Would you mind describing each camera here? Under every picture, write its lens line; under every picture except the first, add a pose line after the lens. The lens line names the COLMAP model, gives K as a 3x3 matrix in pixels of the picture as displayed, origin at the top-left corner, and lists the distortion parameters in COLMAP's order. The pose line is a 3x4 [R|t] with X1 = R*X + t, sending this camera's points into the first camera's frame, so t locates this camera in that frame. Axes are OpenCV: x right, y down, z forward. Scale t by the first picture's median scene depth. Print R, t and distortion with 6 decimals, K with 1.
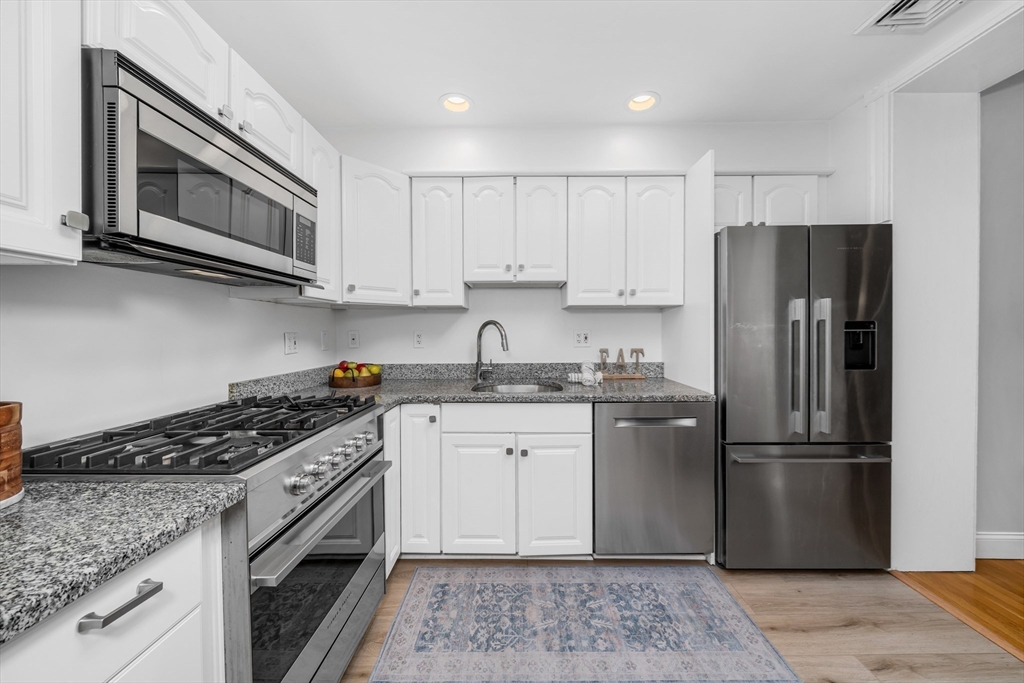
lens RADIAL K [[356.5, 0, 512.1], [0, 356.5, 336.9], [0, 0, 1]] dist [-0.004684, -0.000312]
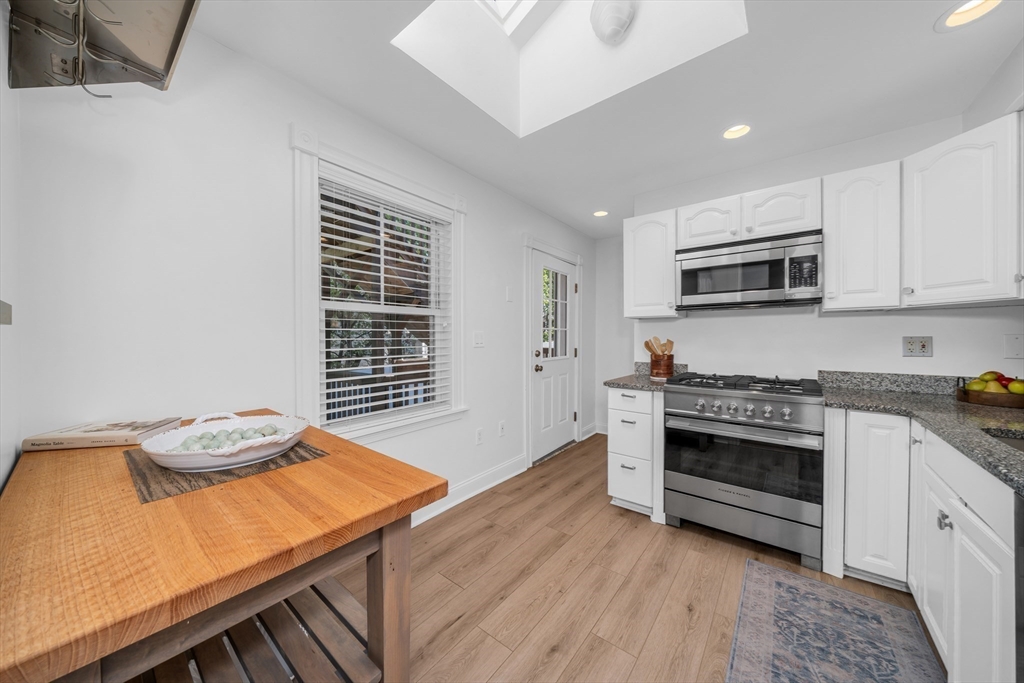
lens RADIAL K [[356.5, 0, 505.5], [0, 356.5, 341.8], [0, 0, 1]] dist [-0.004684, -0.000312]
pose [[-0.623602, 0.017188, -0.781553, 1.038852], [-0.005513, 0.999637, 0.026383, -0.017209], [0.781722, 0.020761, -0.623281, 0.783876]]
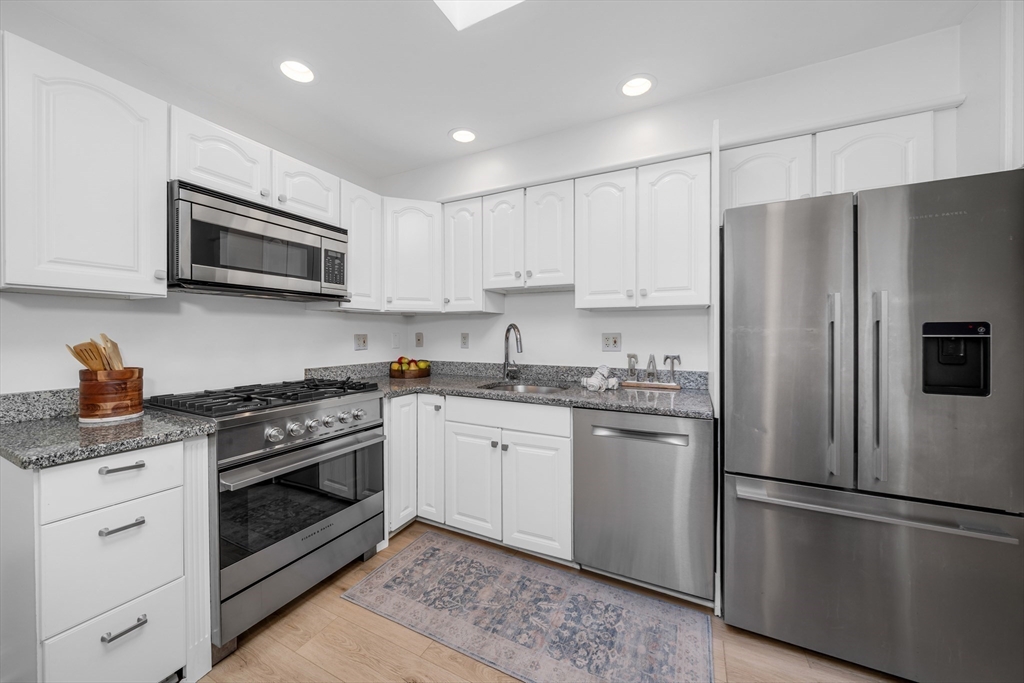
lens RADIAL K [[356.5, 0, 511.5], [0, 356.5, 338.0], [0, 0, 1]] dist [-0.004684, -0.000312]
pose [[0.901948, 0.010769, -0.431710, 0.519379], [-0.013108, 0.999911, -0.002441, -0.002178], [0.431645, 0.007860, 0.902009, 0.038314]]
